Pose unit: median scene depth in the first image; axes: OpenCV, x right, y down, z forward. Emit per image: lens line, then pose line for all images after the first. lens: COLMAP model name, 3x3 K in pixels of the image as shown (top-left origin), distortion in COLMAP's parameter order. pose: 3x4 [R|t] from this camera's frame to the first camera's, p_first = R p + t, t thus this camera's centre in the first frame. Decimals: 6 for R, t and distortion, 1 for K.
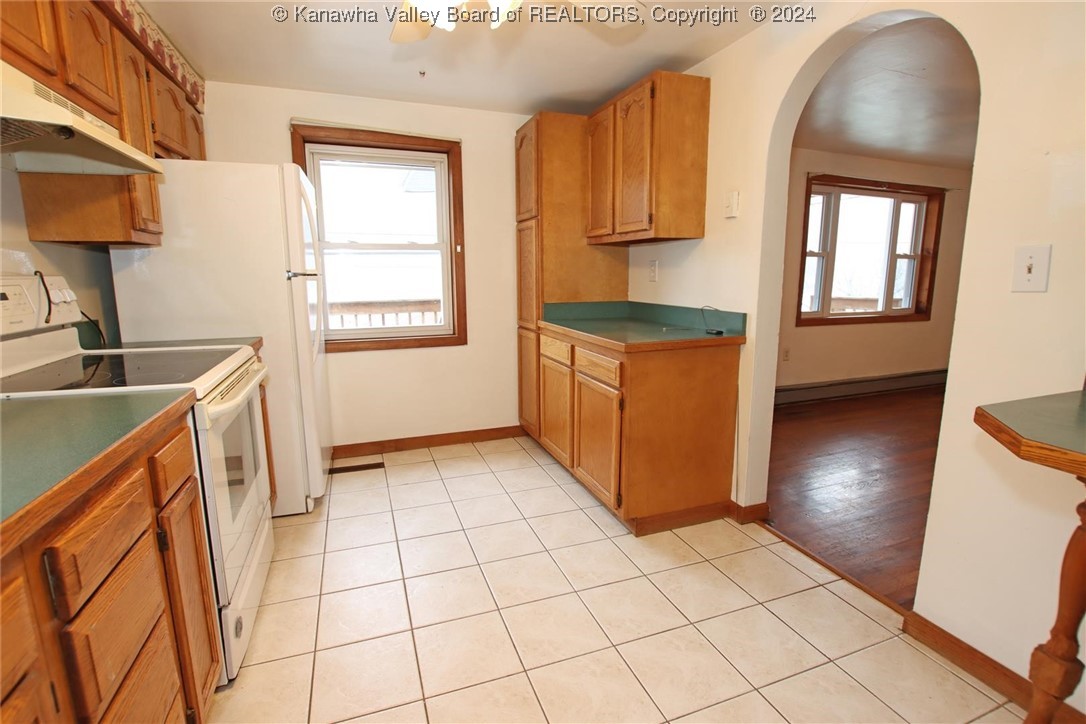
lens RADIAL K [[502.5, 0, 540.1], [0, 502.5, 359.8], [0, 0, 1]] dist [-0.024533, 0.001384]
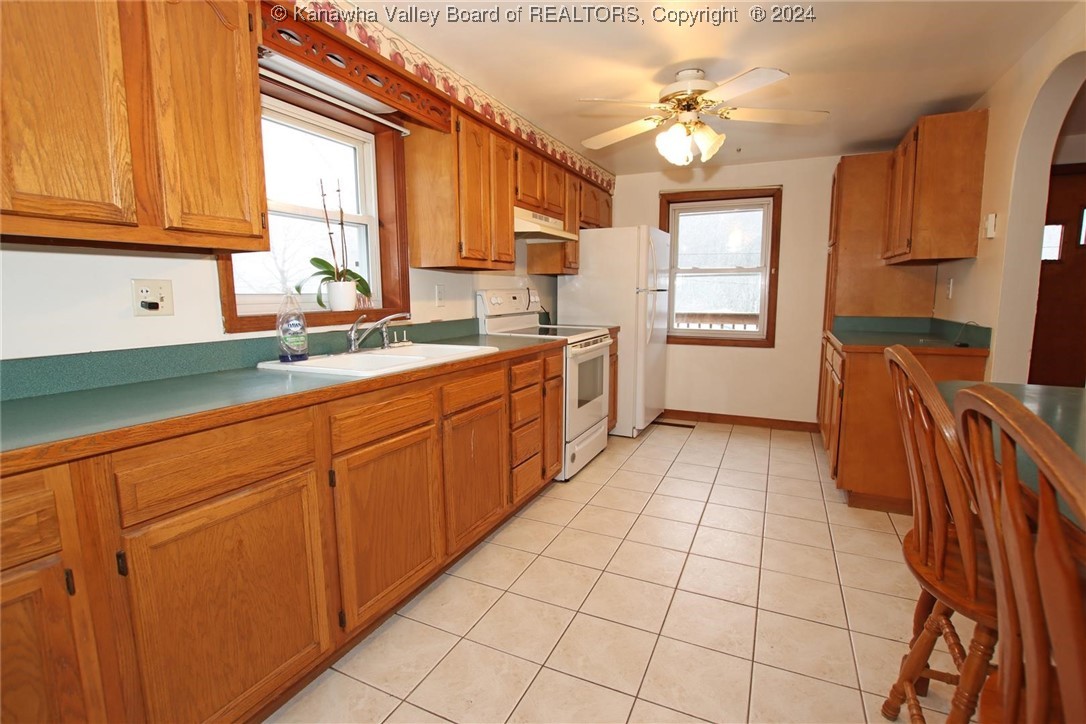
lens RADIAL K [[502.5, 0, 541.3], [0, 502.5, 362.4], [0, 0, 1]] dist [-0.024533, 0.001384]
pose [[0.697549, 0.101887, -0.709256, 0.397221], [-0.122775, 0.992195, 0.021783, 0.058847], [0.705940, 0.071884, 0.704614, -0.322430]]
